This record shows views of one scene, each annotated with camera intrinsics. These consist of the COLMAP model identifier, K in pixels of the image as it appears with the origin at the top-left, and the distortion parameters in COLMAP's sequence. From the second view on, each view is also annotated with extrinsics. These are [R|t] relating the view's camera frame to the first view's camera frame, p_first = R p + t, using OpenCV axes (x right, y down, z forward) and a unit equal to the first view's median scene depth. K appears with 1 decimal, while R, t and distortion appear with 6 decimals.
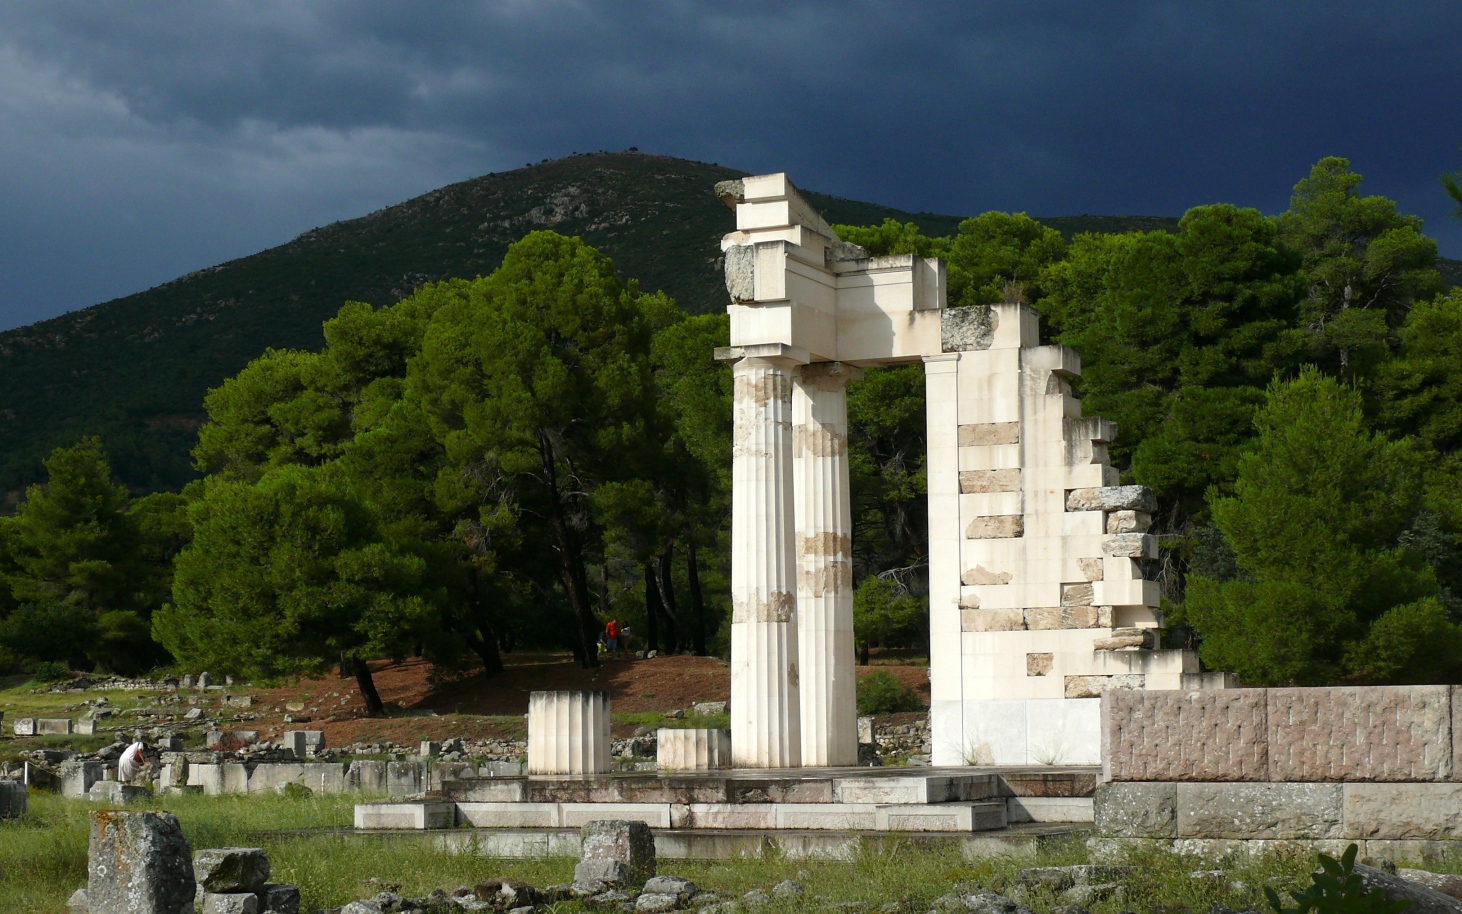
lens RADIAL K [[2609.6, 0, 731.0], [0, 2609.6, 623.6], [0, 0, 1]] dist [-0.012153, -0.073291]
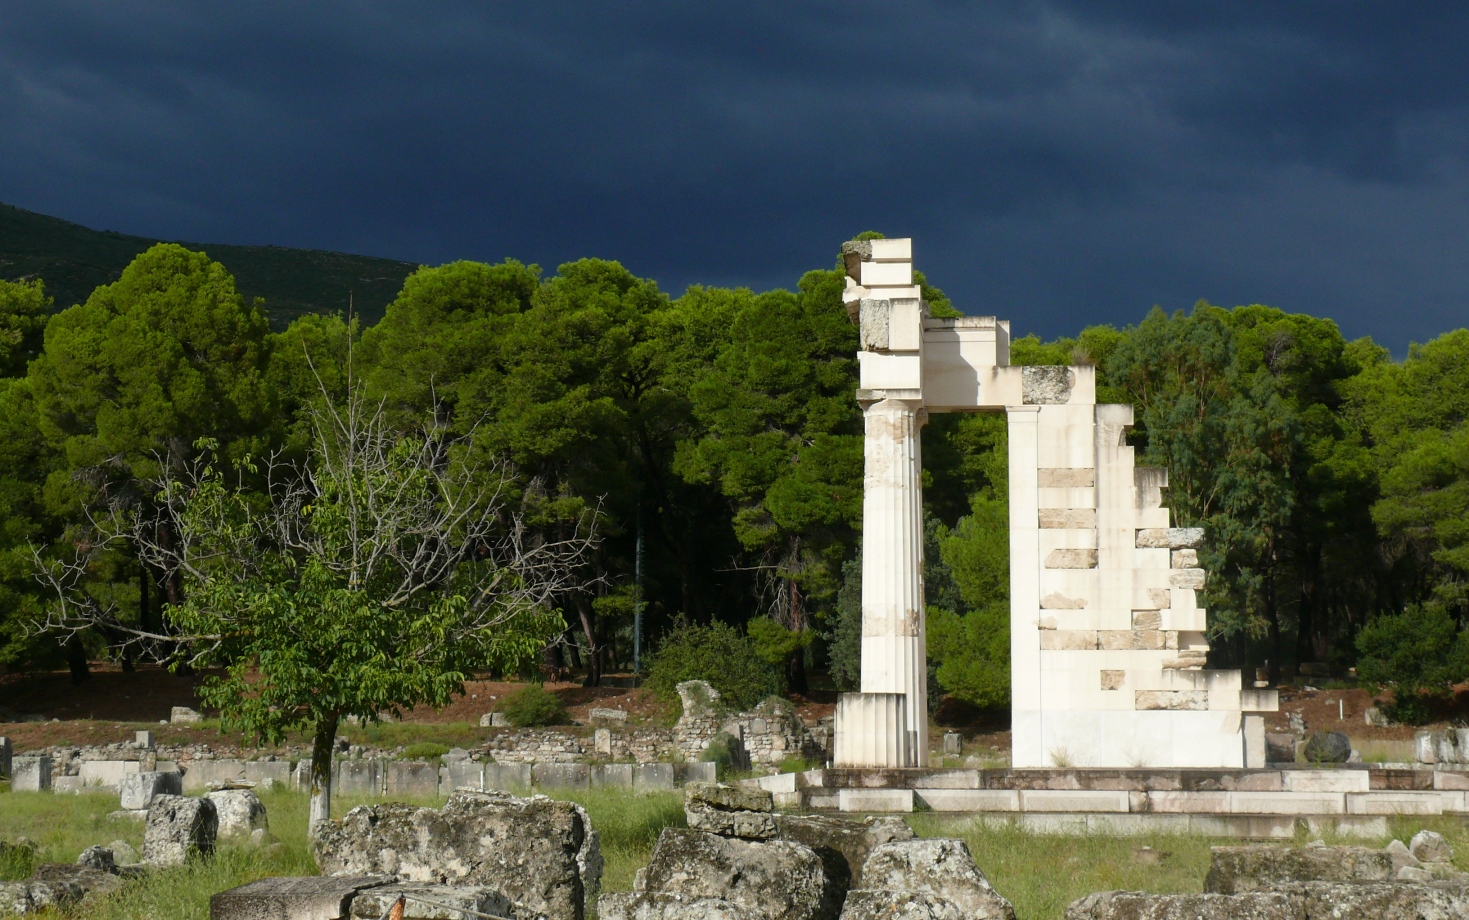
lens RADIAL K [[2557.5, 0, 734.5], [0, 2557.5, 460.0], [0, 0, 1]] dist [-0.002751, 0.162109]
pose [[0.949140, 0.051099, 0.310681, -0.389804], [-0.028115, 0.996556, -0.078014, 0.011513], [-0.313597, 0.065311, 0.947307, -0.019845]]
